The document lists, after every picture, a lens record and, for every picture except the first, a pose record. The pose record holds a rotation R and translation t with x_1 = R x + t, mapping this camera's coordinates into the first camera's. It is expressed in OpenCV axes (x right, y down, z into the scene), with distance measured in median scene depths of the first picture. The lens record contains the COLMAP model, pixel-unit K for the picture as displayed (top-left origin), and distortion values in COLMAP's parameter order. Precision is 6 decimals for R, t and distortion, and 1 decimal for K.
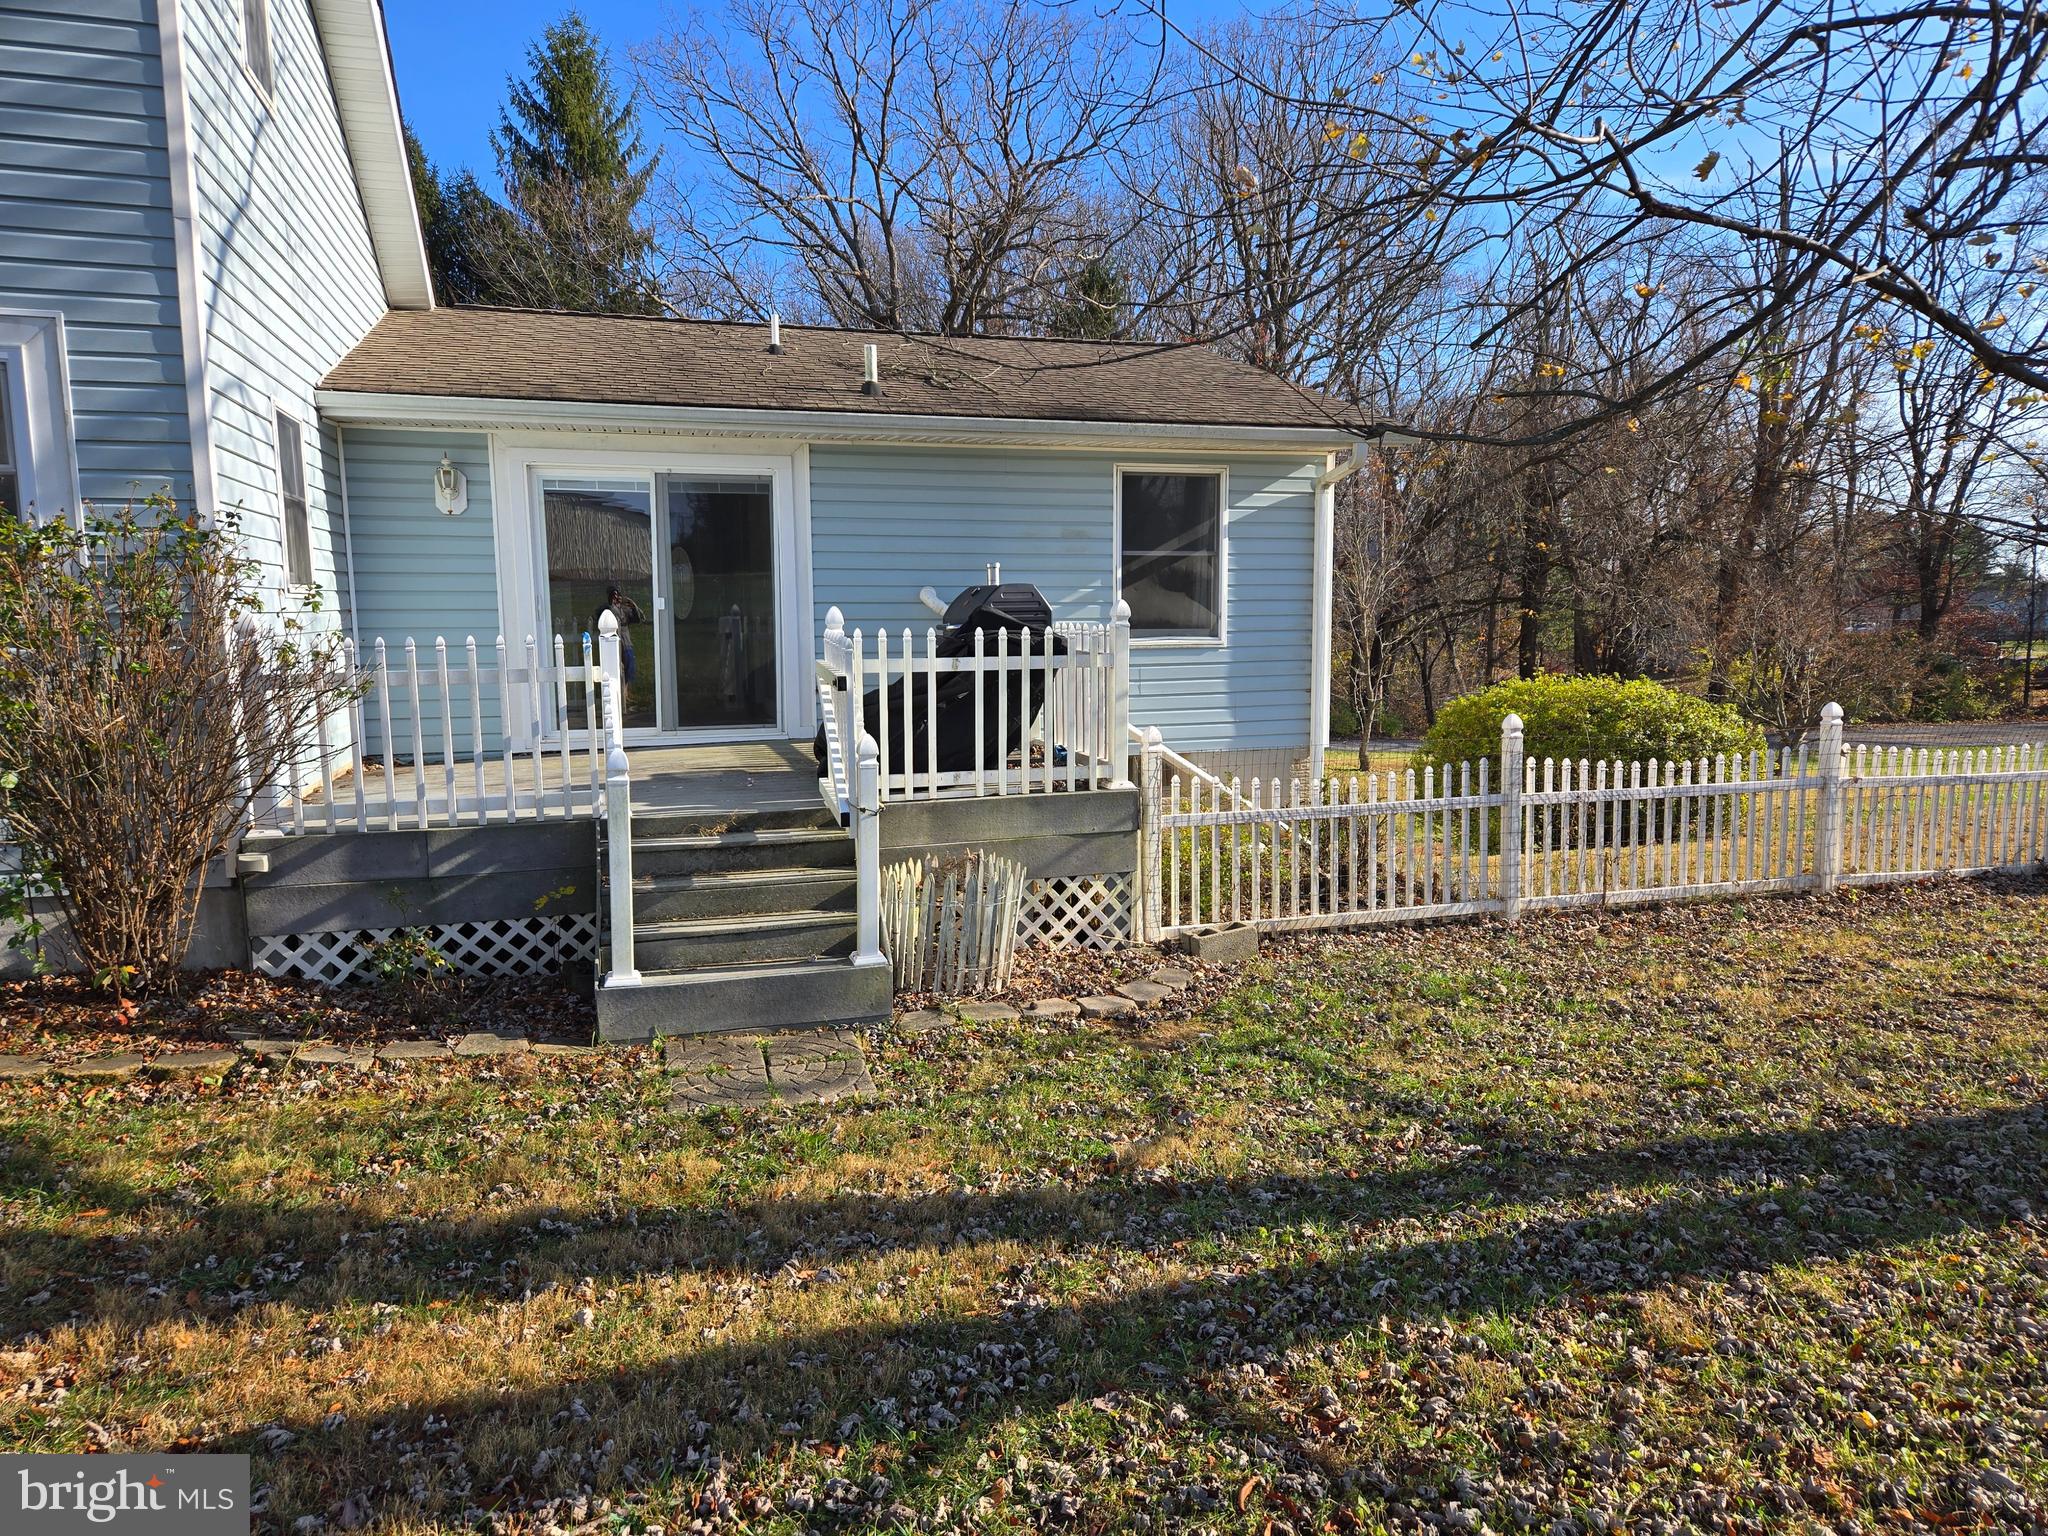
lens RADIAL K [[1366.9, 0, 1017.6], [0, 1366.9, 769.9], [0, 0, 1]] dist [0.030538, -0.005357]
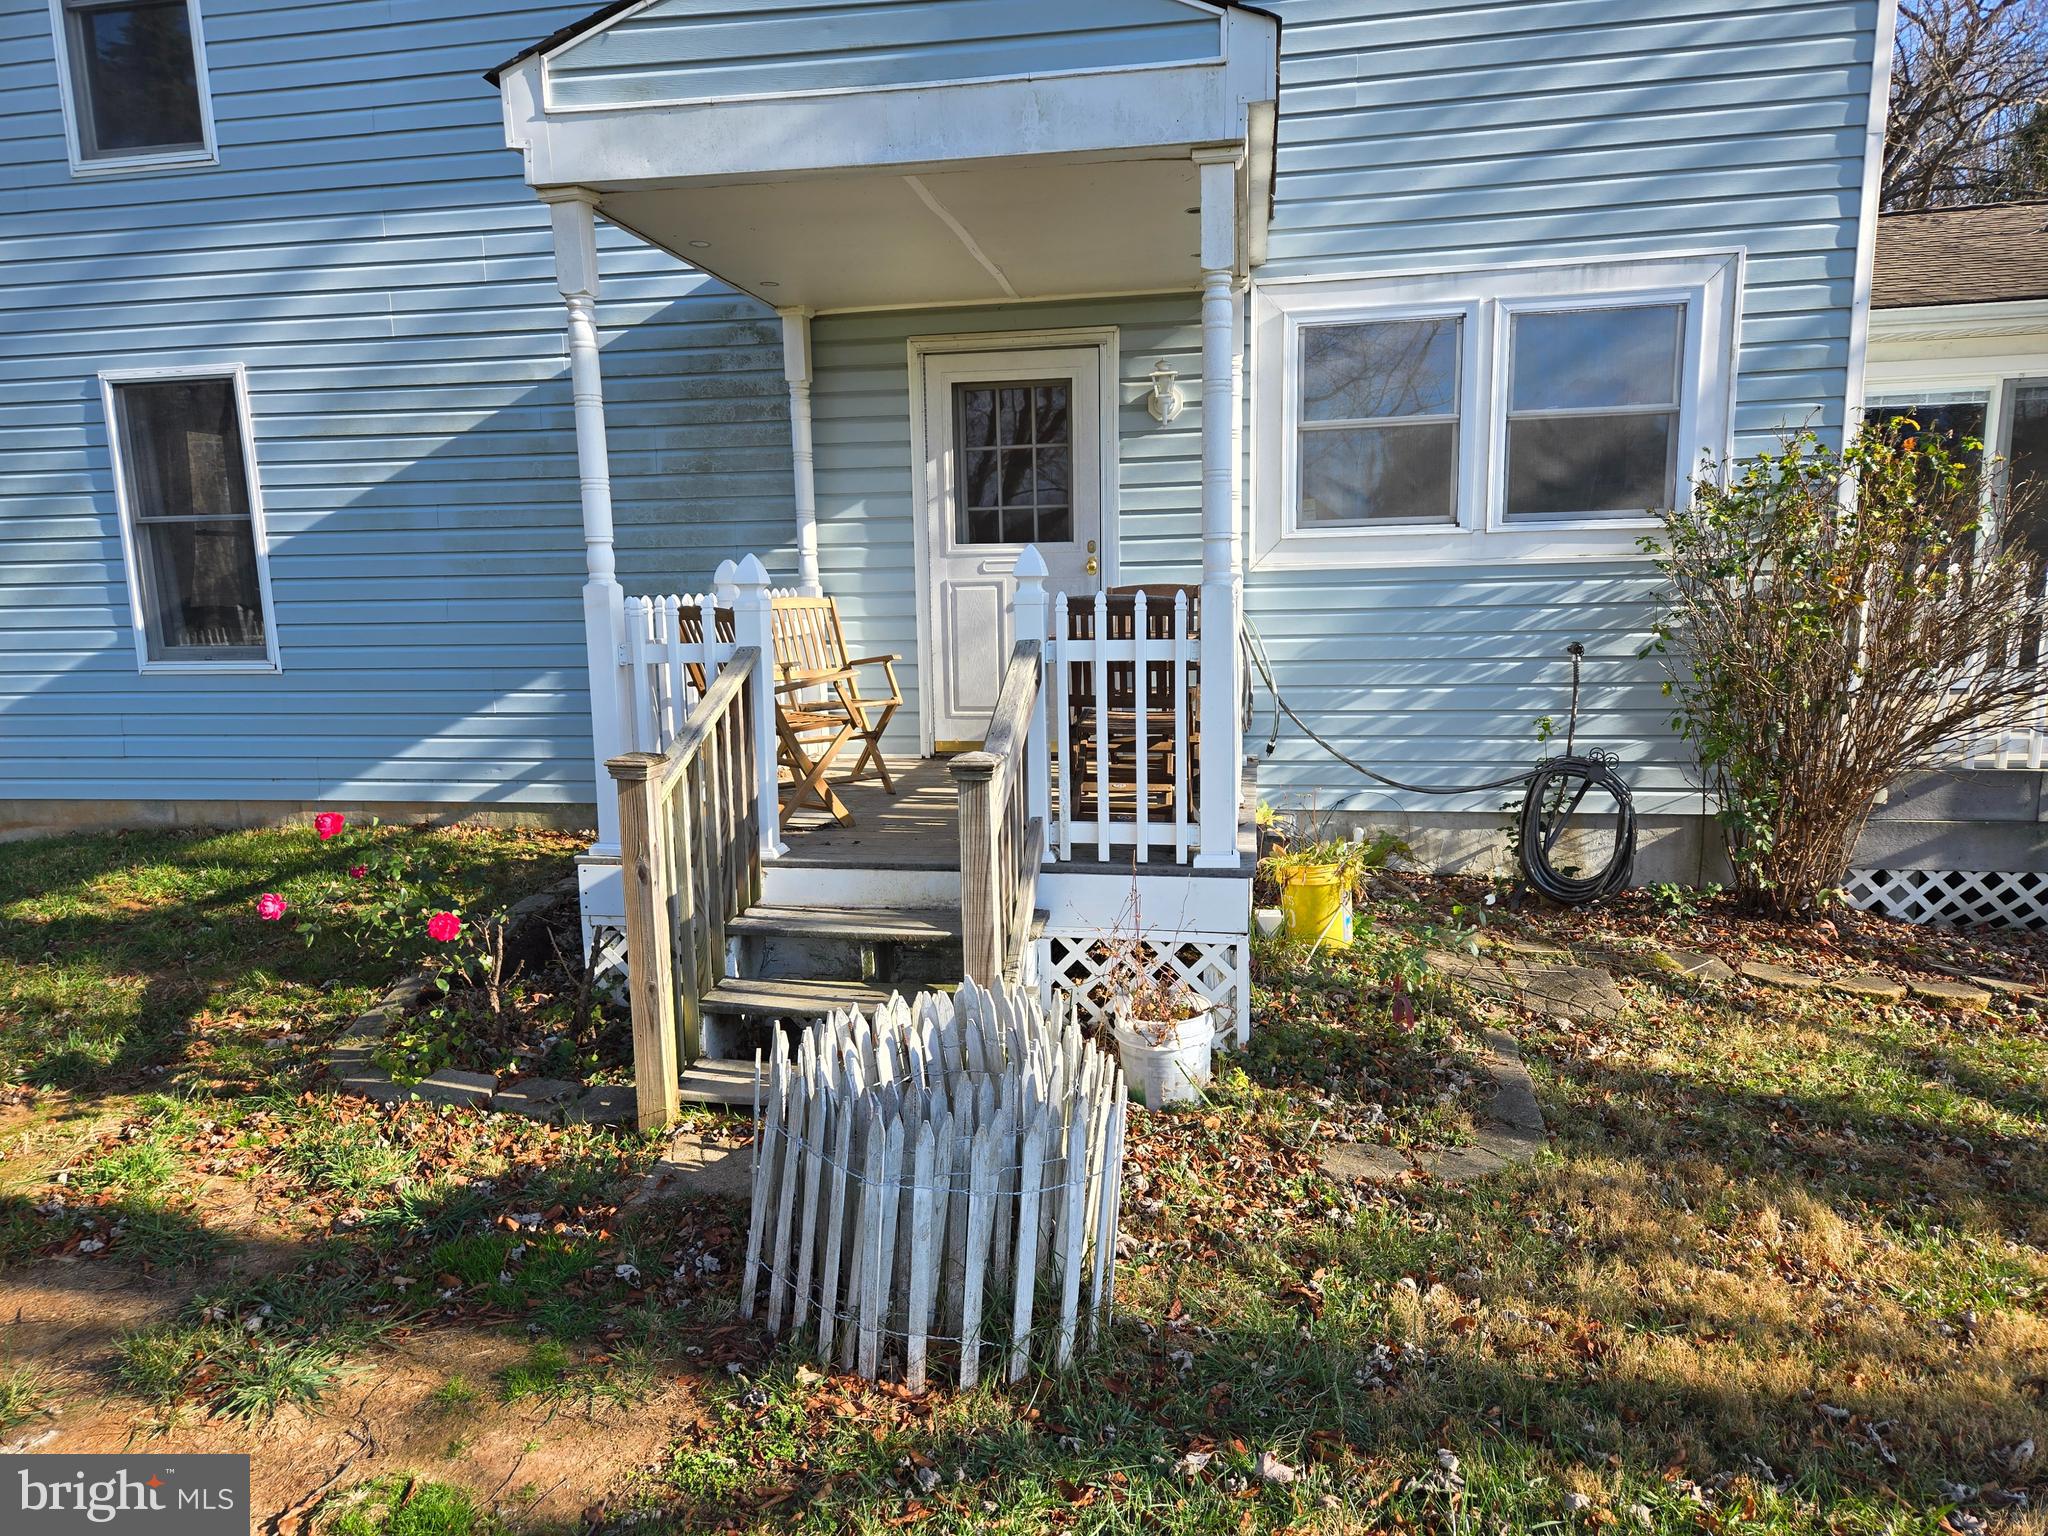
lens RADIAL K [[1366.9, 0, 1015.3], [0, 1366.9, 771.8], [0, 0, 1]] dist [0.030538, -0.005357]
pose [[0.886473, 0.059105, -0.458991, -0.625621], [-0.040860, 0.997933, 0.049591, 0.026734], [0.460973, -0.025207, 0.887056, -0.152979]]
